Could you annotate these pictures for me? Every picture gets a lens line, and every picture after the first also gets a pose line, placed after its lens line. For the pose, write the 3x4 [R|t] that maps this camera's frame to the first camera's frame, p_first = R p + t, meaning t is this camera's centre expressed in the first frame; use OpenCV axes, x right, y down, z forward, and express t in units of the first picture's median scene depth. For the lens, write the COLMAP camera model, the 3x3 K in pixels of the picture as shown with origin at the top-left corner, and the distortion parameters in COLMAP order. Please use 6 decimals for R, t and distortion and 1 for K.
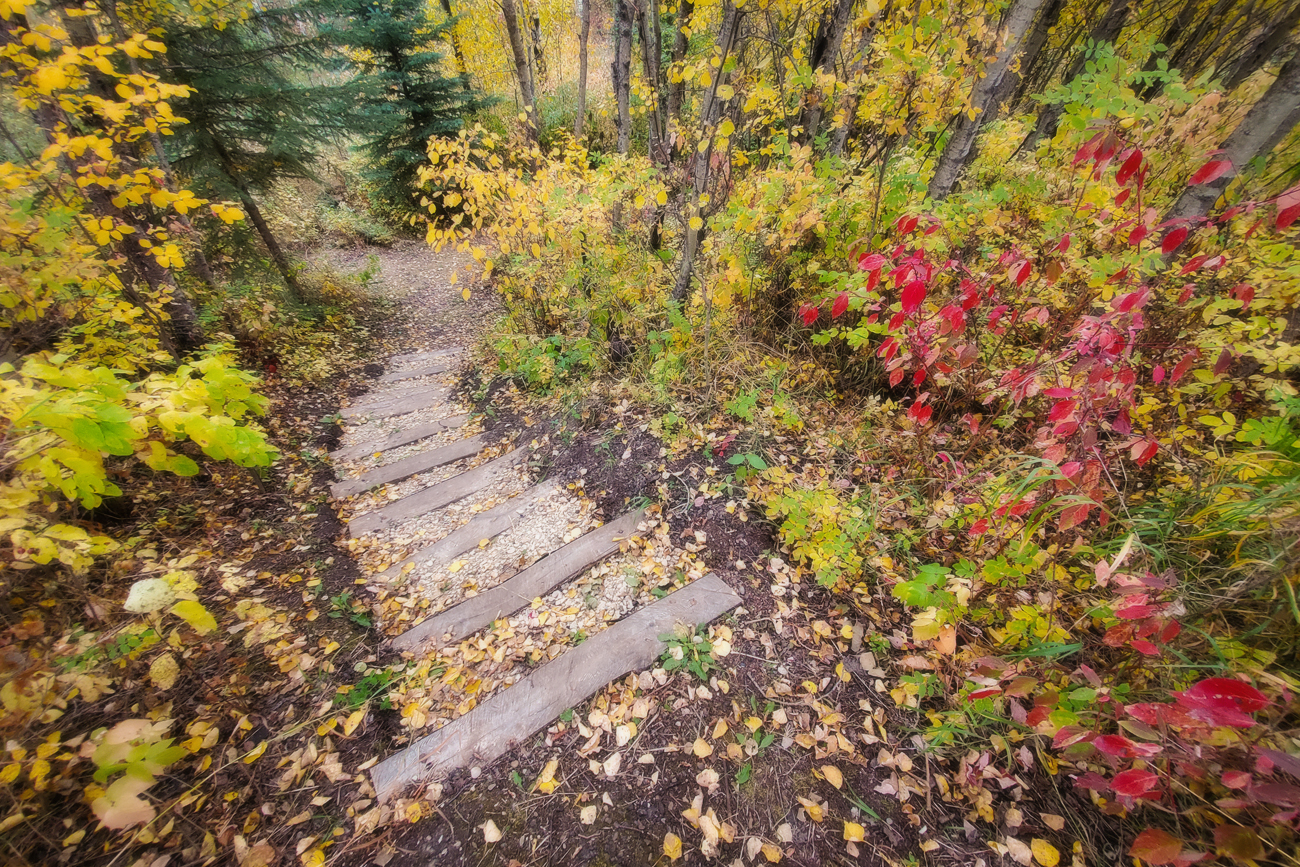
lens RADIAL K [[513.0, 0, 651.0], [0, 513.0, 431.3], [0, 0, 1]] dist [-0.000667, -0.000387]
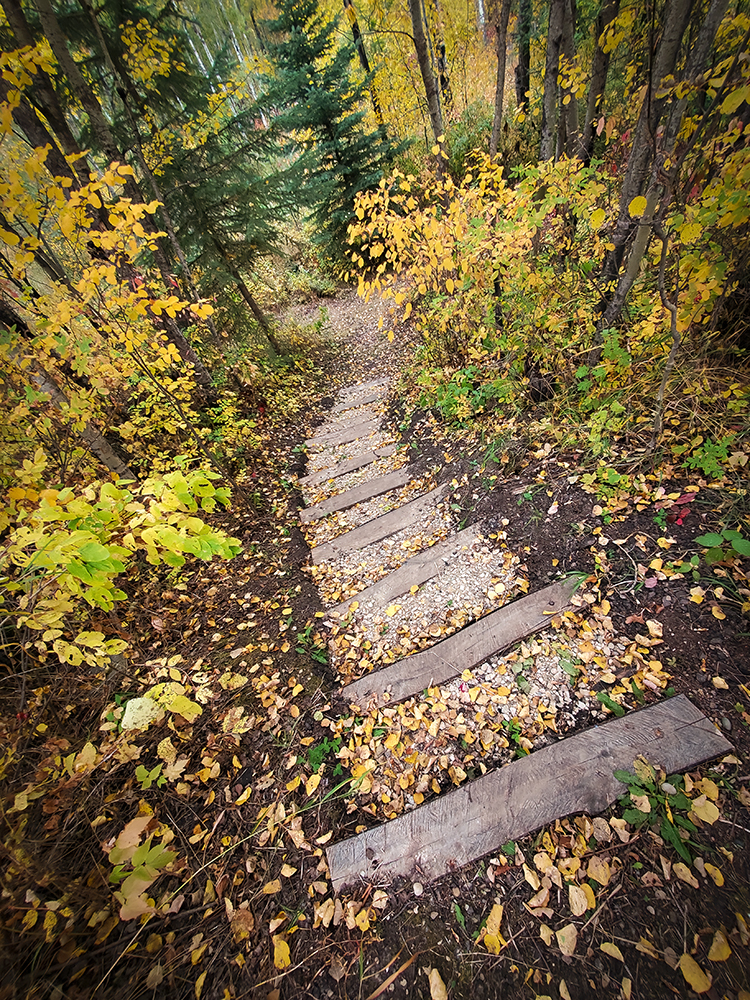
lens RADIAL K [[399.9, 0, 379.2], [0, 399.9, 502.3], [0, 0, 1]] dist [0.003140, -0.001373]
pose [[0.926637, 0.026131, -0.375047, -0.070181], [0.041332, 0.984454, 0.170709, -0.112435], [0.373677, -0.173686, 0.911152, 0.197767]]
